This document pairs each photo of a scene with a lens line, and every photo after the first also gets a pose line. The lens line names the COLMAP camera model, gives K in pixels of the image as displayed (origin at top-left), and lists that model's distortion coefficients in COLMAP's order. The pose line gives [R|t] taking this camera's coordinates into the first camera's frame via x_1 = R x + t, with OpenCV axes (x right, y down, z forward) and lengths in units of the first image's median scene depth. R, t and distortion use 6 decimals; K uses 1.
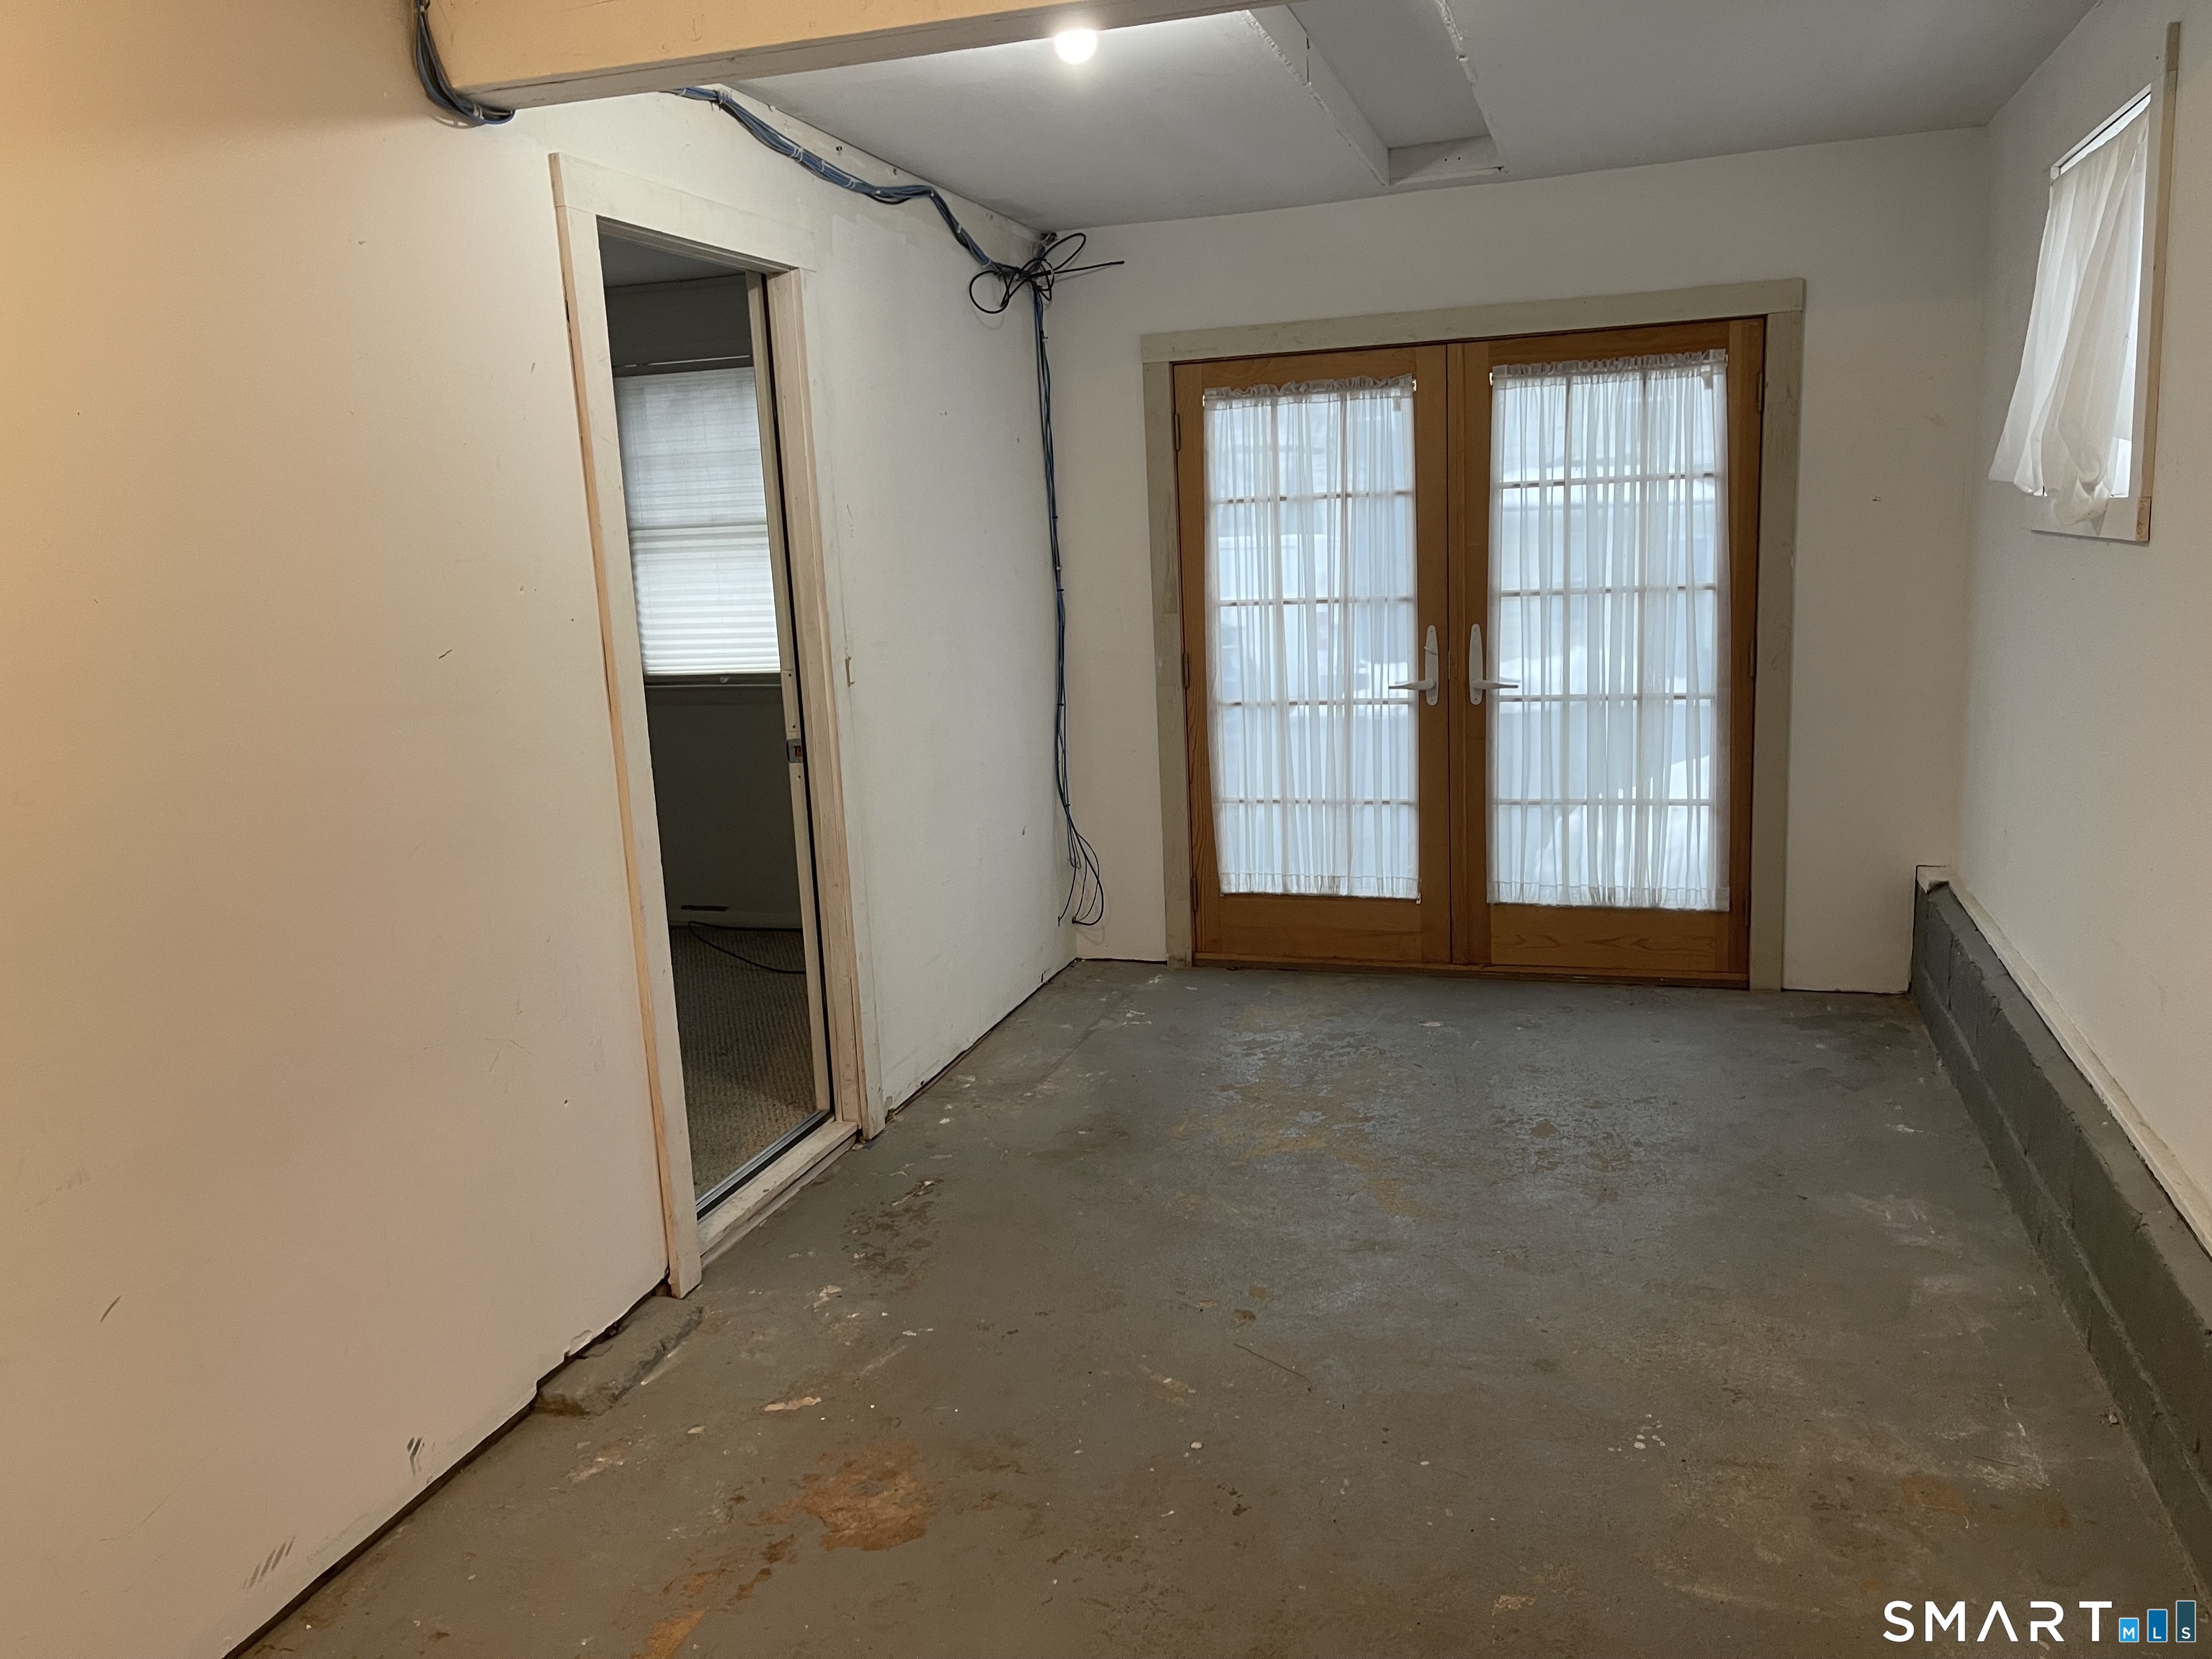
lens RADIAL K [[1641.0, 0, 1106.0], [0, 1641.0, 829.5], [0, 0, 1]] dist [0.000376, -0.062419]
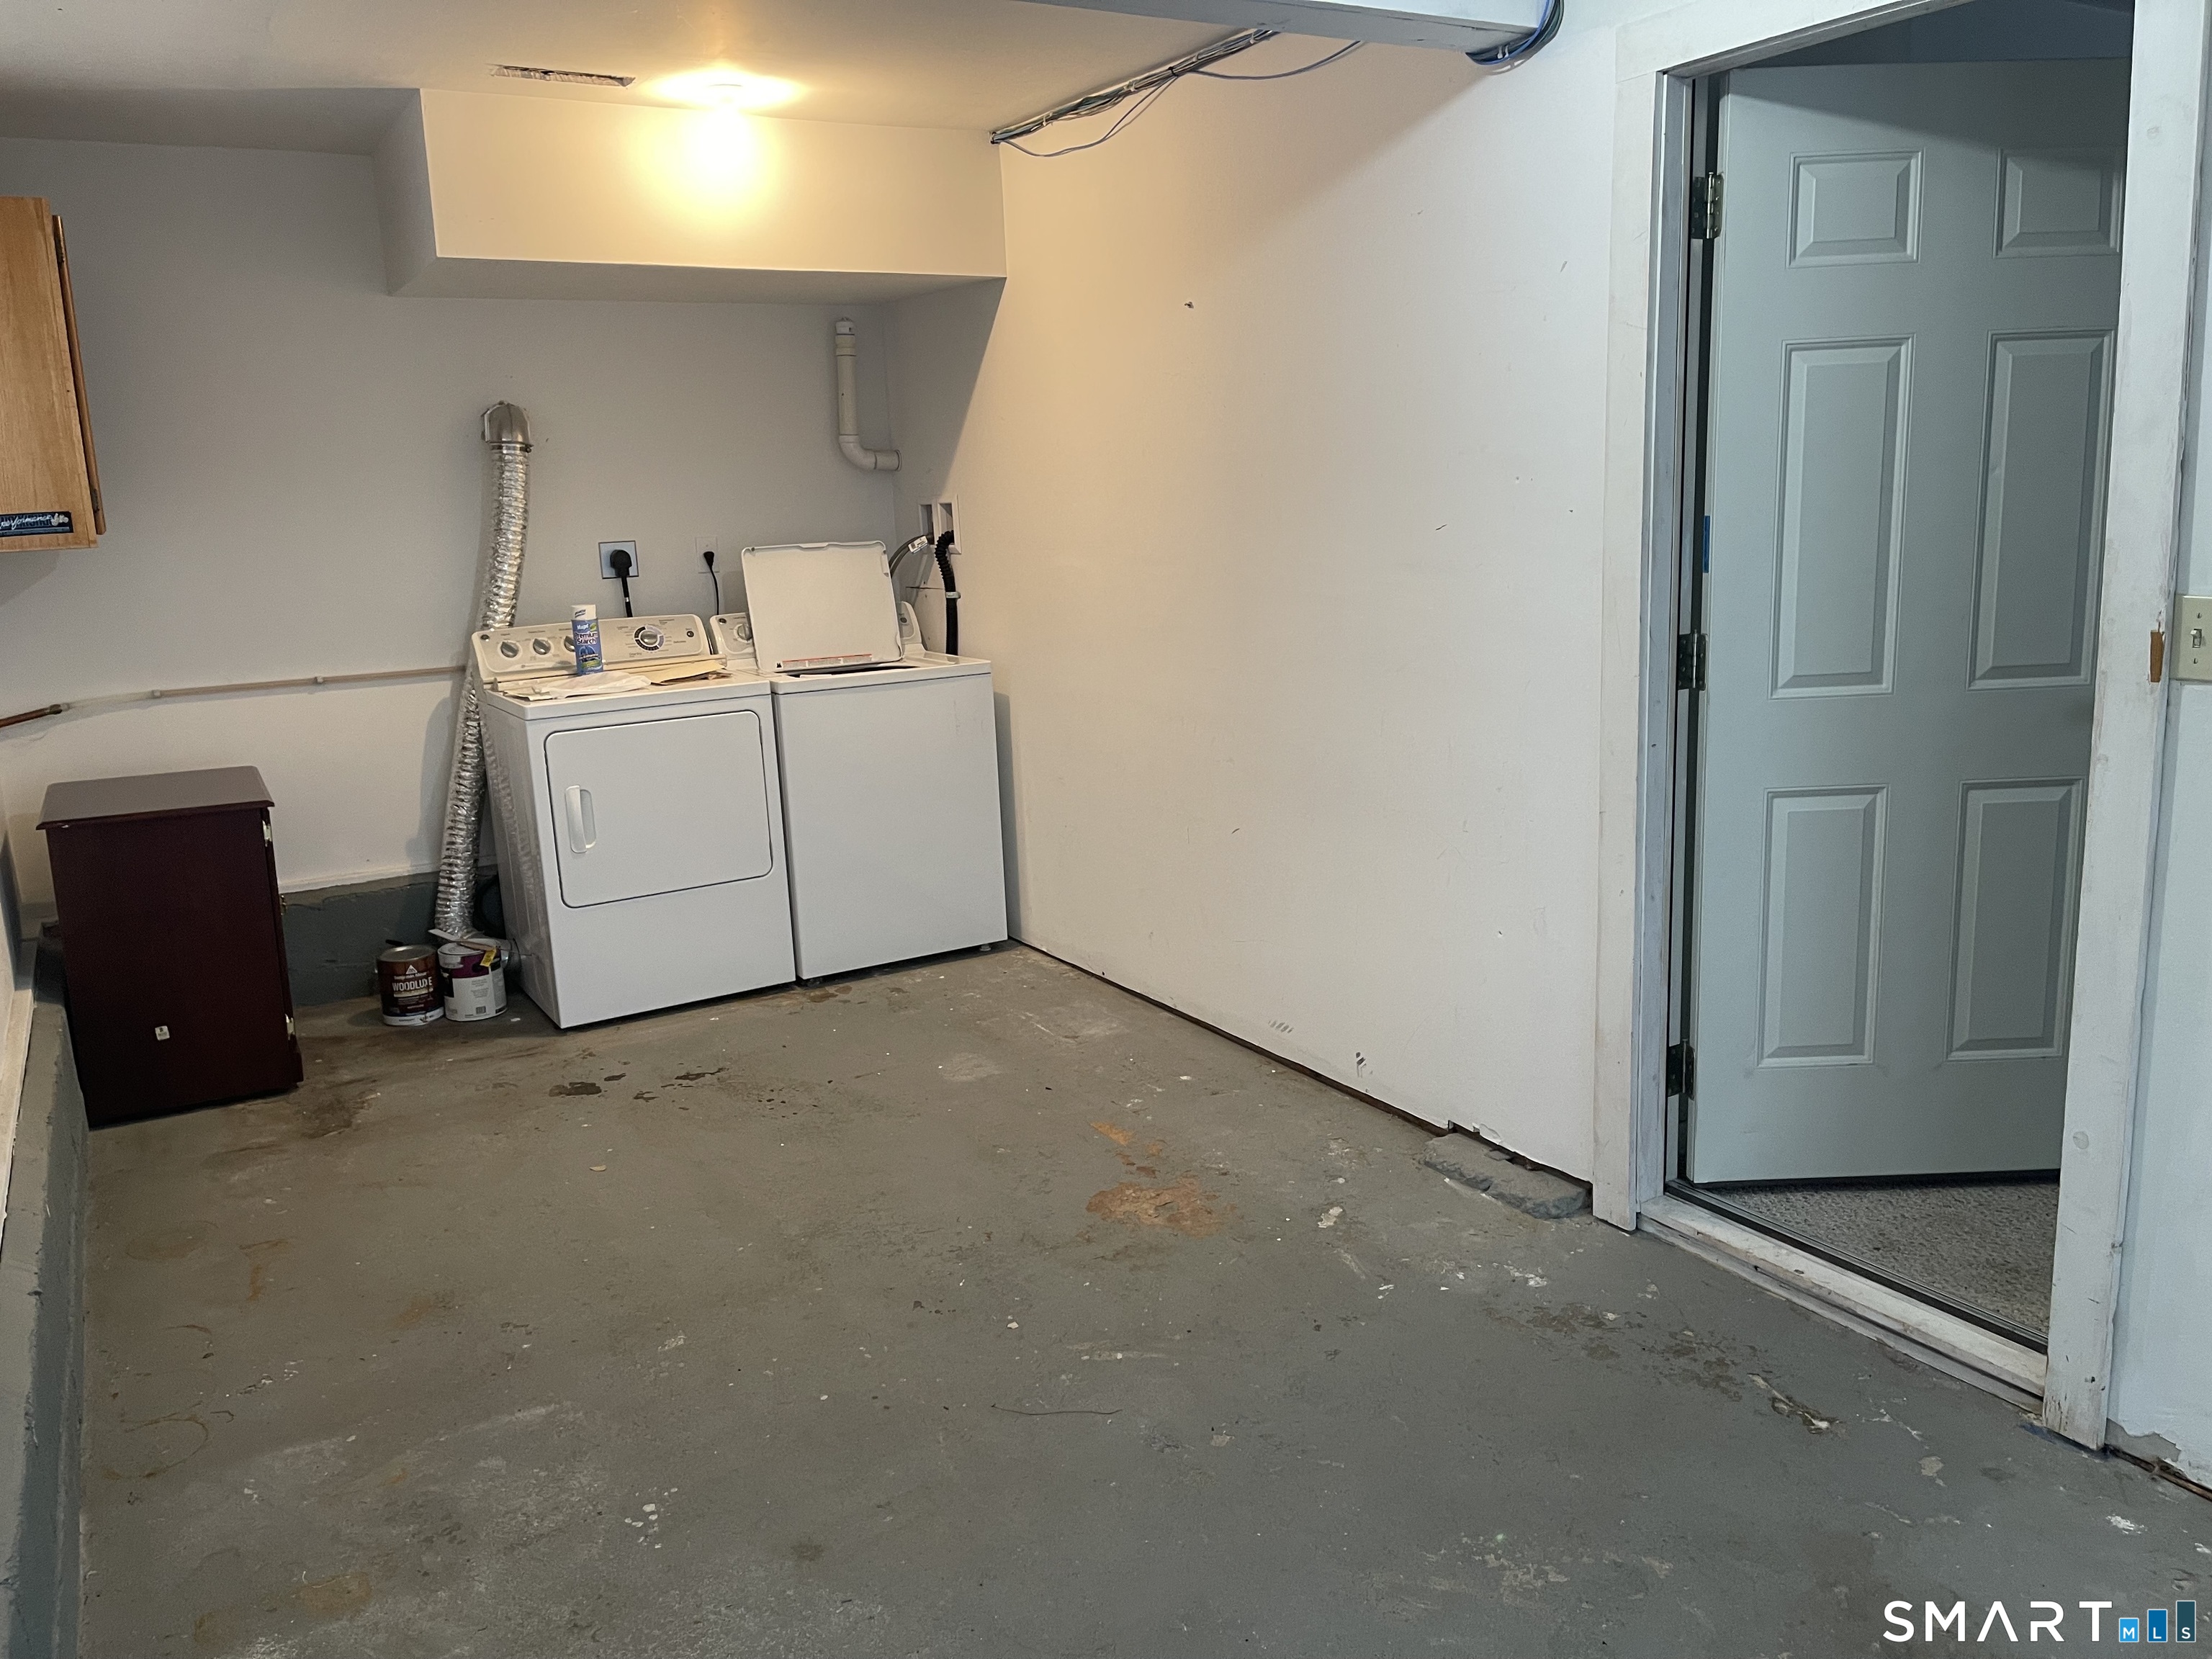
lens RADIAL K [[1641.0, 0, 1106.0], [0, 1641.0, 829.5], [0, 0, 1]] dist [0.000376, -0.062419]
pose [[-0.662537, 0.228898, -0.713197, 0.742676], [-0.066172, 0.930553, 0.360129, -0.335304], [0.746100, 0.285792, -0.601379, 1.675245]]
